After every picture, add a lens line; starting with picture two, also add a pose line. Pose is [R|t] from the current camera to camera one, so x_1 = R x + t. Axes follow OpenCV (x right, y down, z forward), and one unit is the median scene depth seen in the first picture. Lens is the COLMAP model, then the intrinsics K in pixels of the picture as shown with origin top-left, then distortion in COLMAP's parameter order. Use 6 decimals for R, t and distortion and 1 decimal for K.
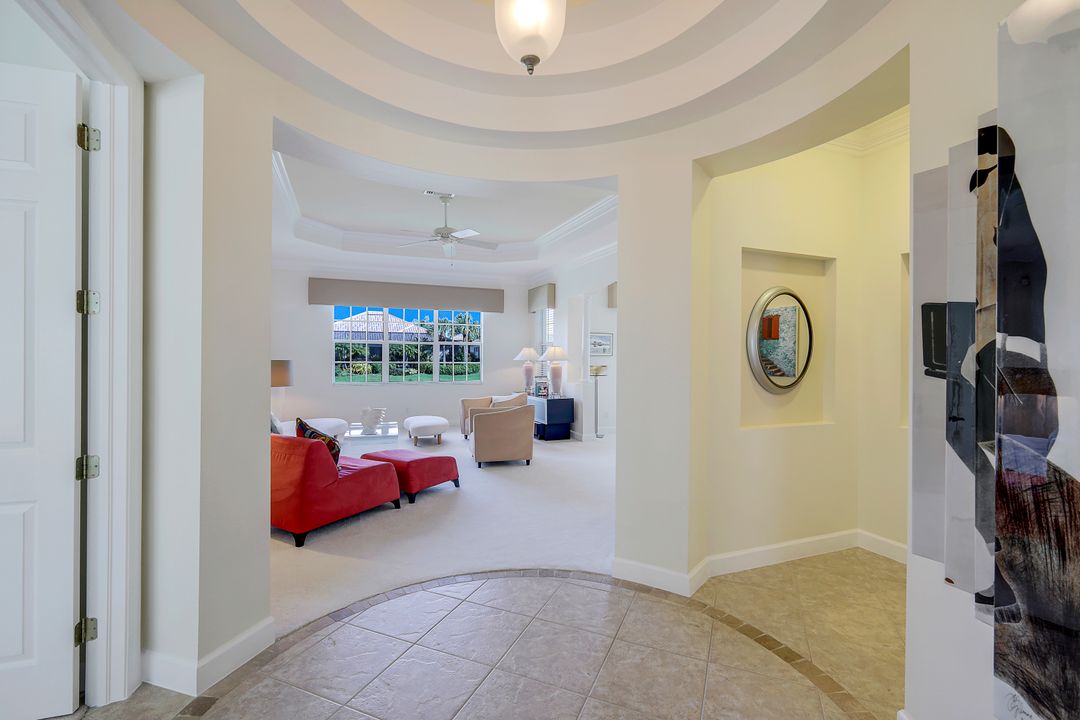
lens RADIAL K [[456.6, 0, 537.5], [0, 456.6, 359.5], [0, 0, 1]] dist [0.000404, -0.000018]
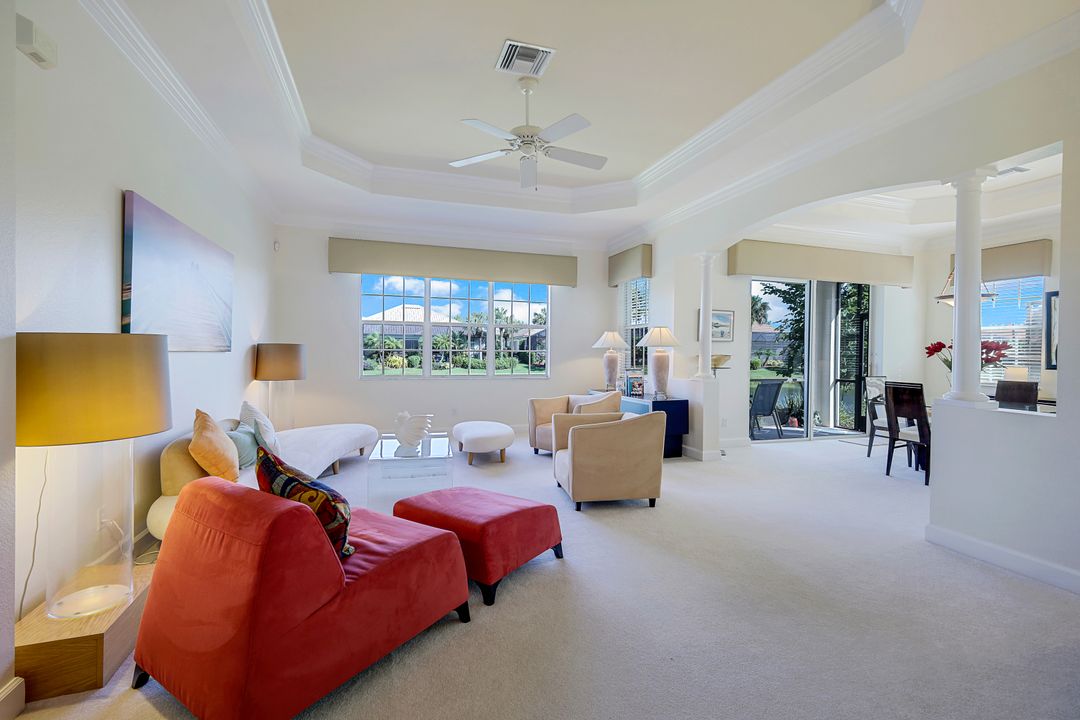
lens RADIAL K [[462.5, 0, 540.1], [0, 462.5, 361.4], [0, 0, 1]] dist [0.000363, 0.000283]
pose [[0.997619, 0.005158, -0.068767, -0.105087], [-0.004228, 0.999898, 0.013660, 0.016731], [0.068830, -0.013337, 0.997539, 0.276027]]
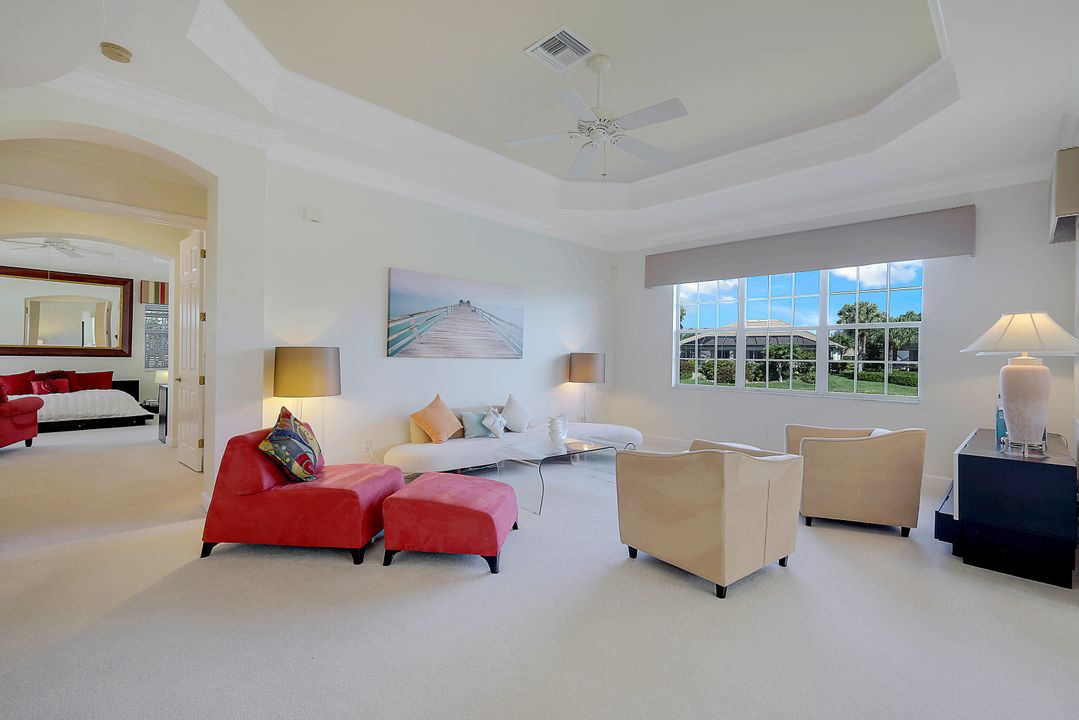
lens RADIAL K [[470.2, 0, 543.3], [0, 470.2, 355.0], [0, 0, 1]] dist [-0.000412, 0.000270]
pose [[0.413286, -0.004657, -0.910589, 0.231119], [-0.016353, 0.999788, -0.012535, 0.017701], [0.910454, 0.020071, 0.413122, 0.530291]]
